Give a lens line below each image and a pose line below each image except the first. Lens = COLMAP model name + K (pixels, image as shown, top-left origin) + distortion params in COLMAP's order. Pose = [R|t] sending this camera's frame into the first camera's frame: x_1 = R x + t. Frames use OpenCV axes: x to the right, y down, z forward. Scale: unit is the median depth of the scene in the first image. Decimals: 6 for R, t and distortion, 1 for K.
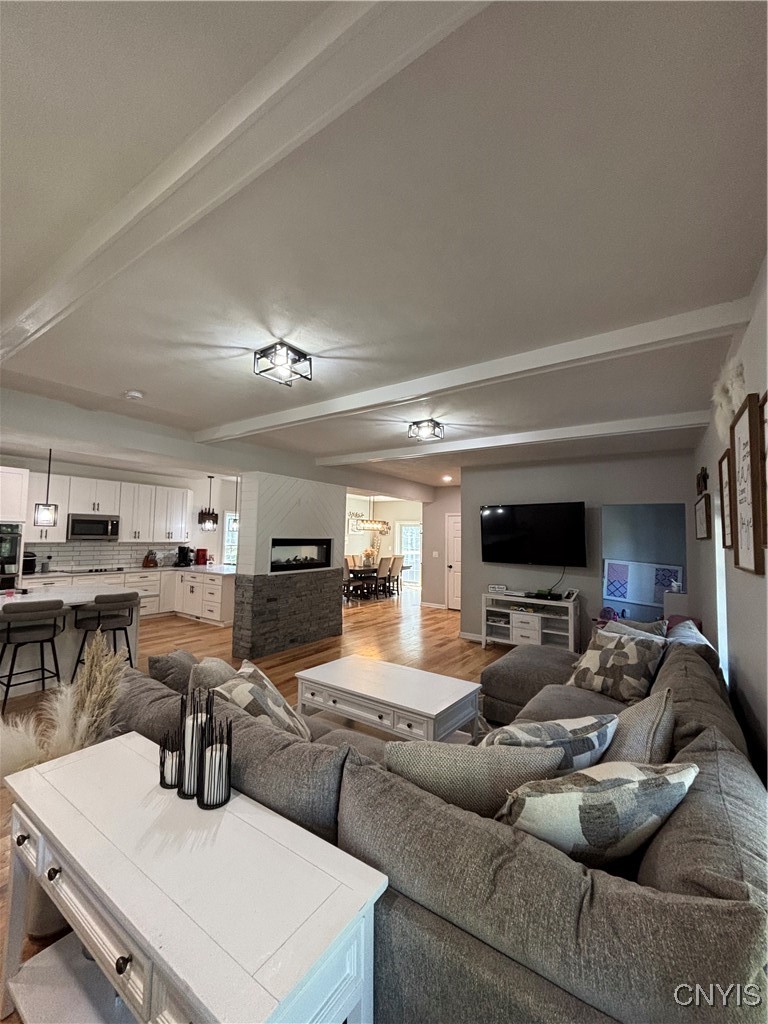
lens RADIAL K [[415.9, 0, 384.7], [0, 415.9, 512.4], [0, 0, 1]] dist [0.001464, -0.000397]
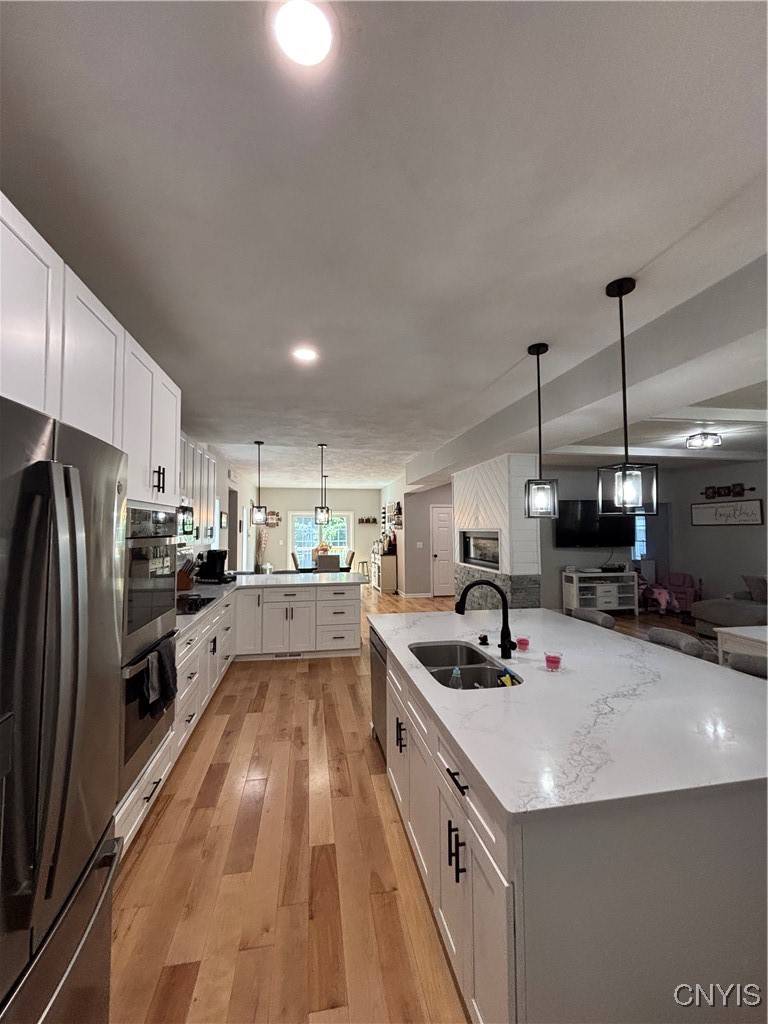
lens RADIAL K [[415.9, 0, 376.4], [0, 415.9, 511.2], [0, 0, 1]] dist [0.001464, -0.000397]
pose [[0.723904, 0.007416, 0.689861, -0.845593], [-0.021984, 0.999682, 0.012323, 0.011080], [-0.689550, -0.024087, 0.723837, 0.441618]]
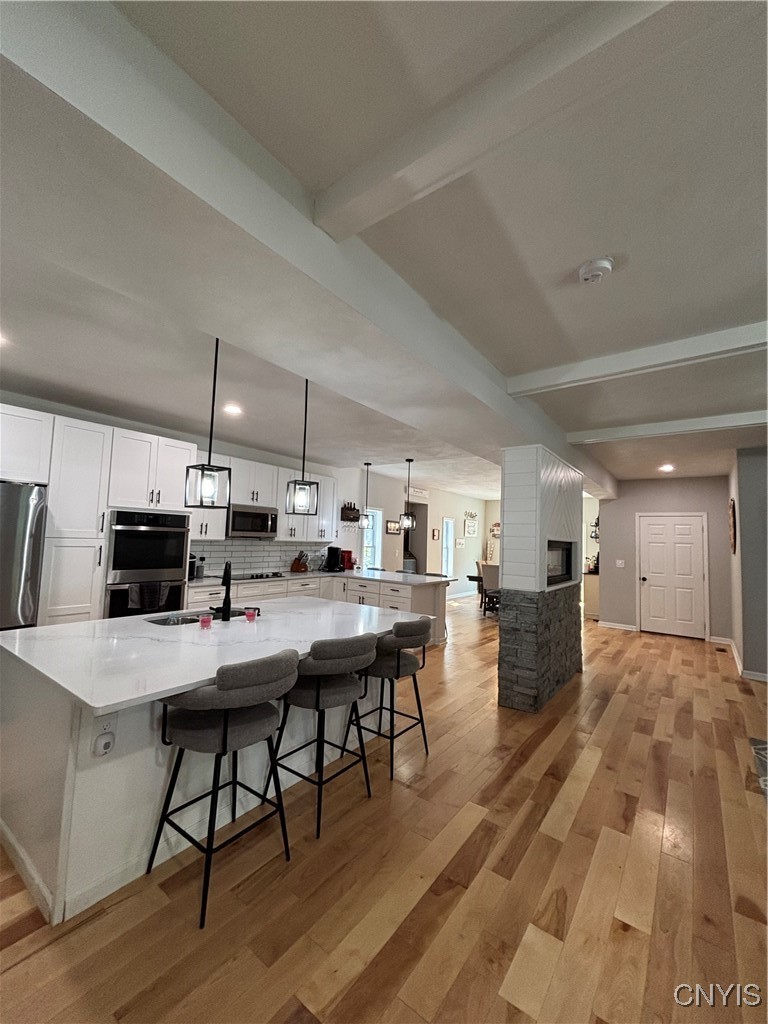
lens RADIAL K [[415.9, 0, 378.4], [0, 415.9, 511.9], [0, 0, 1]] dist [0.001464, -0.000397]
pose [[0.998772, 0.016232, -0.046800, -0.408194], [-0.016492, 0.999851, -0.005181, 0.016328], [0.046709, 0.005947, 0.998891, 0.206642]]
